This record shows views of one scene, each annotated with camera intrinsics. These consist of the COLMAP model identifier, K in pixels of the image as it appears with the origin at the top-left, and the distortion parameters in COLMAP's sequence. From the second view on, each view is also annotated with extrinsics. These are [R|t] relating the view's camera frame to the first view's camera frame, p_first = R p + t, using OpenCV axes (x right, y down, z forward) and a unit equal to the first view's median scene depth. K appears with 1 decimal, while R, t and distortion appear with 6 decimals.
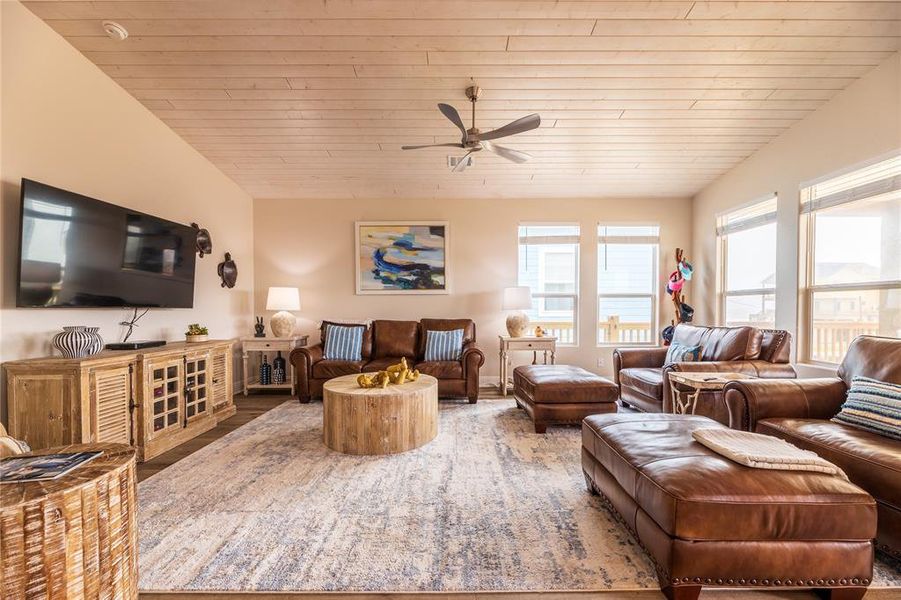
lens RADIAL K [[360.7, 0, 454.6], [0, 360.7, 315.0], [0, 0, 1]] dist [-0.005441, 0.000738]
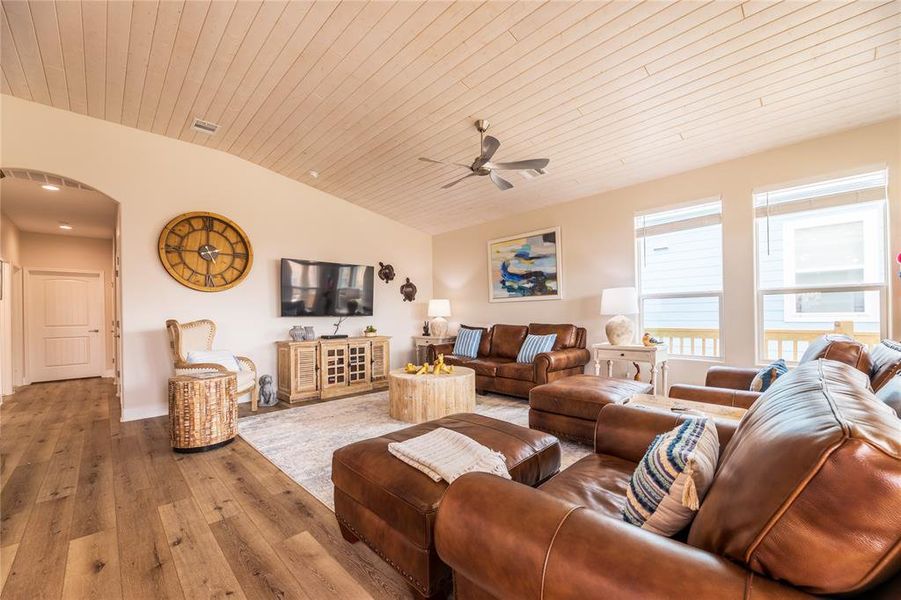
lens RADIAL K [[360.7, 0, 454.9], [0, 360.7, 315.5], [0, 0, 1]] dist [-0.005441, 0.000738]
pose [[0.700651, -0.008956, -0.713448, 0.600396], [0.002051, 0.999942, -0.010538, -0.002695], [0.713502, 0.005920, 0.700629, 0.109966]]
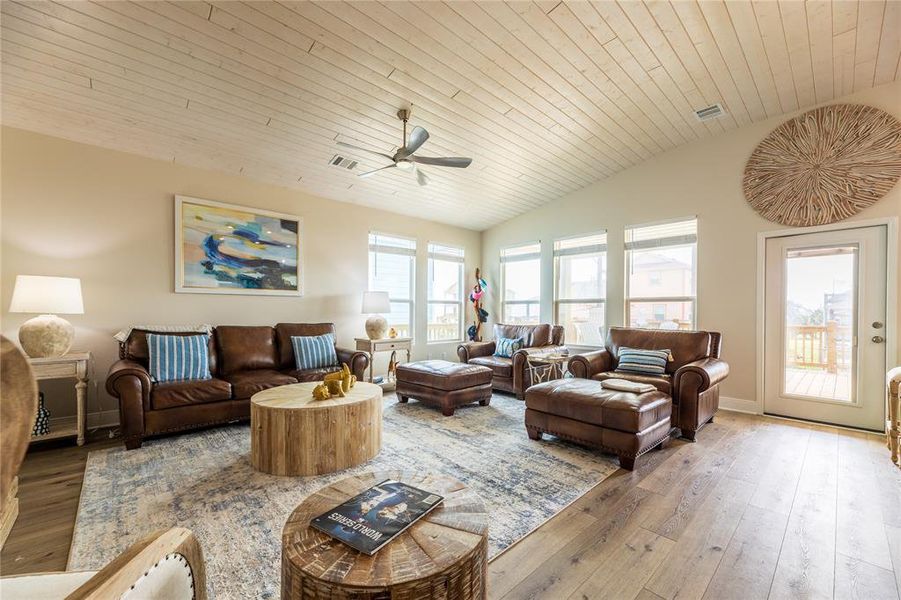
lens RADIAL K [[360.7, 0, 454.8], [0, 360.7, 314.4], [0, 0, 1]] dist [-0.005441, 0.000738]
pose [[0.731613, -0.000136, 0.681720, -0.436669], [0.007068, 0.999948, -0.007386, -0.002284], [-0.681683, 0.010222, 0.731576, 0.076616]]
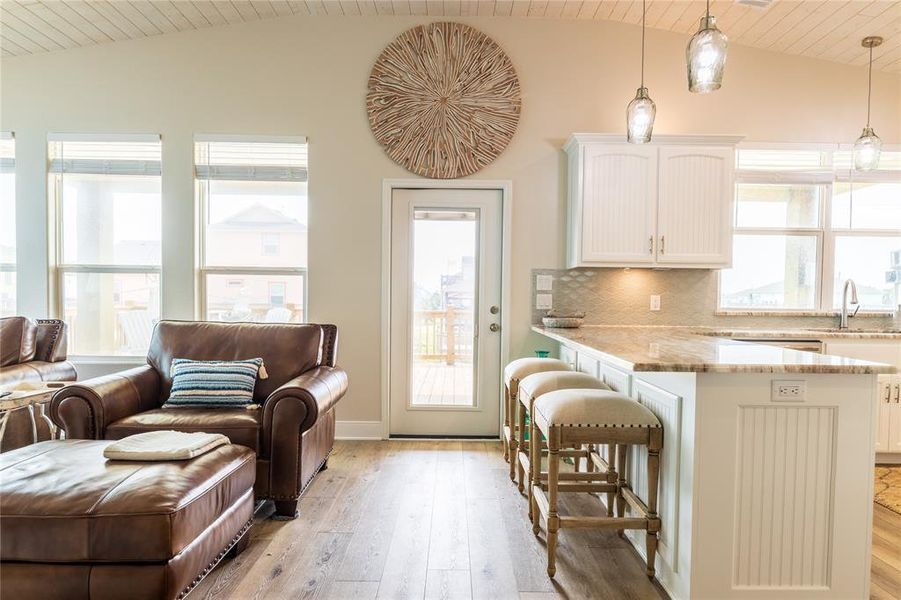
lens RADIAL K [[549.7, 0, 452.9], [0, 549.7, 314.3], [0, 0, 1]] dist [0.004150, -0.004196]
pose [[-0.001015, -0.031931, 0.999490, -0.214662], [0.005808, 0.999473, 0.031937, -0.002367], [-0.999983, 0.005837, -0.000829, 0.097747]]
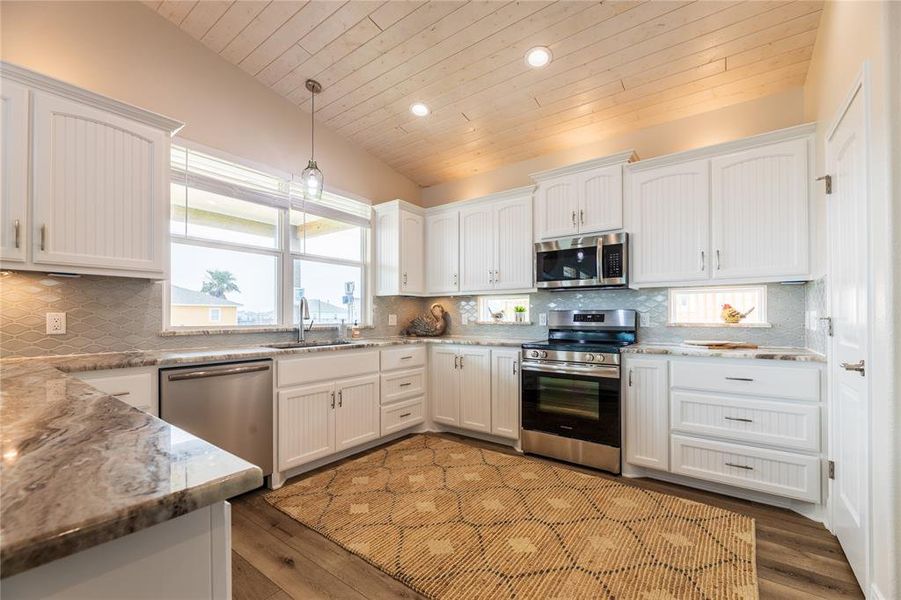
lens RADIAL K [[372.6, 0, 457.4], [0, 372.6, 315.4], [0, 0, 1]] dist [-0.004209, -0.000502]
pose [[-0.808394, 0.003067, 0.588633, 0.093448], [0.012341, 0.999855, 0.011738, 0.002104], [-0.588512, 0.016754, -0.808315, -0.197562]]
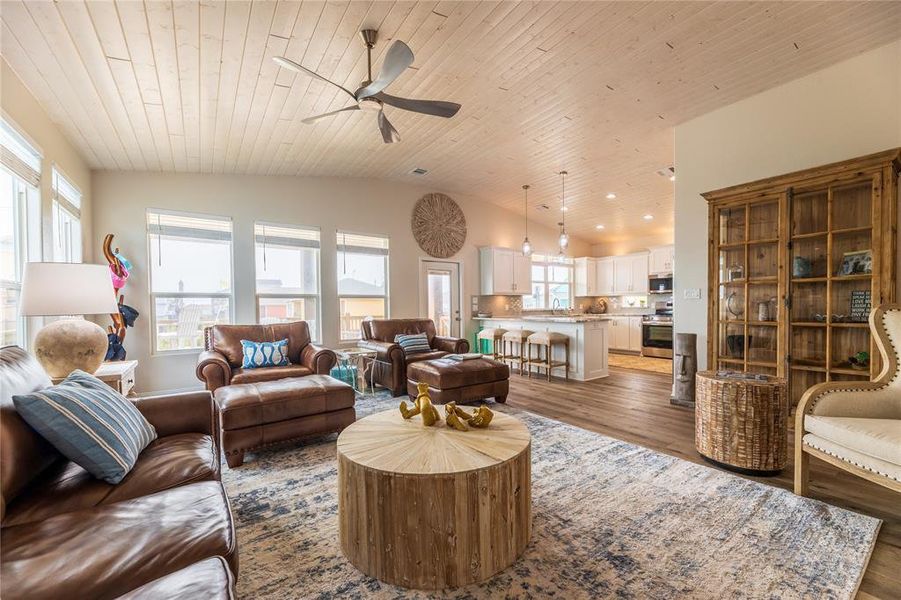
lens RADIAL K [[360.7, 0, 451.9], [0, 360.7, 311.9], [0, 0, 1]] dist [-0.005441, 0.000738]
pose [[-0.571197, -0.005227, 0.820797, -0.535762], [0.026599, 0.999337, 0.024875, -0.019044], [-0.820382, 0.036041, -0.570679, 0.997441]]
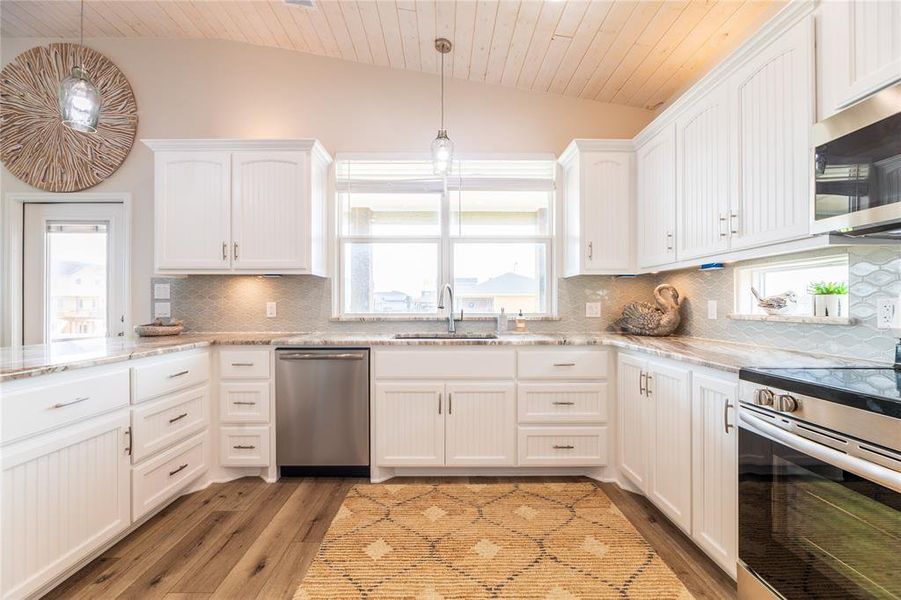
lens RADIAL K [[372.6, 0, 440.1], [0, 372.6, 306.0], [0, 0, 1]] dist [-0.004209, -0.000502]
pose [[0.000033, -0.001652, 0.999999, 0.102396], [0.019189, 0.999815, 0.001651, 0.009502], [-0.999816, 0.019189, 0.000064, -0.602728]]
